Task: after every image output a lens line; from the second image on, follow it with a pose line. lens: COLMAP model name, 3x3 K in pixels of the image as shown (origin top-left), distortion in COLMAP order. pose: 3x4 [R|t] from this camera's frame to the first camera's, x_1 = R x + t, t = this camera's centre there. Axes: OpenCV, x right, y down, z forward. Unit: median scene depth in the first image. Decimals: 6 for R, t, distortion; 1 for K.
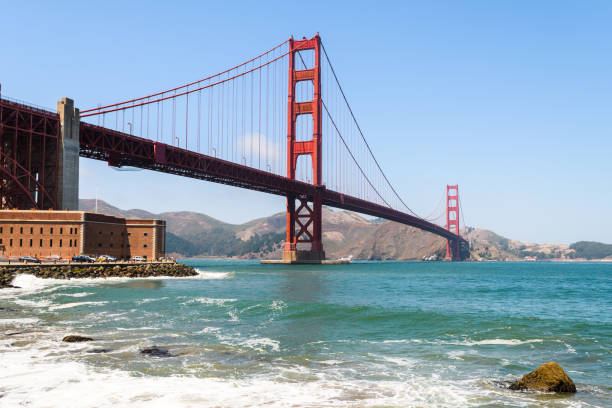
lens RADIAL K [[627.9, 0, 306.0], [0, 627.9, 204.0], [0, 0, 1]] dist [0.011092, -0.001220]
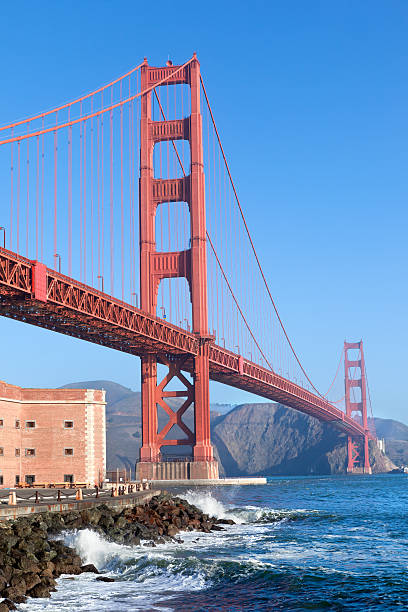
lens RADIAL K [[1067.2, 0, 204.0], [0, 1067.2, 306.0], [0, 0, 1]] dist [-0.004339, 0.025441]
pose [[0.987854, -0.003256, 0.155353, -0.116847], [0.014331, 0.997428, -0.070222, 0.008664], [-0.154725, 0.071596, 0.985360, 0.111729]]
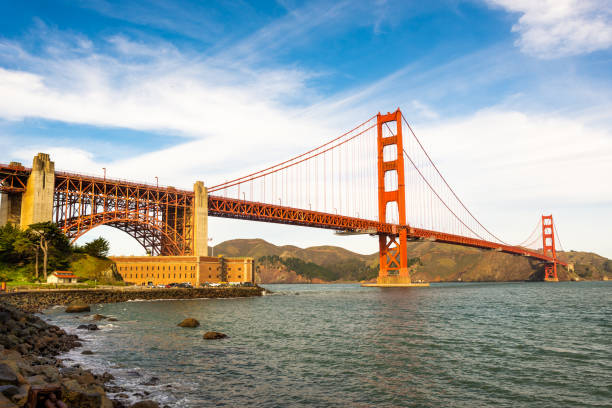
lens RADIAL K [[527.1, 0, 306.0], [0, 527.1, 204.0], [0, 0, 1]] dist [-0.056194, 0.009028]
pose [[0.966240, -0.051479, -0.252448, 0.101484], [0.035961, 0.997191, -0.065706, -0.008680], [0.255122, 0.054409, 0.965377, -0.093888]]
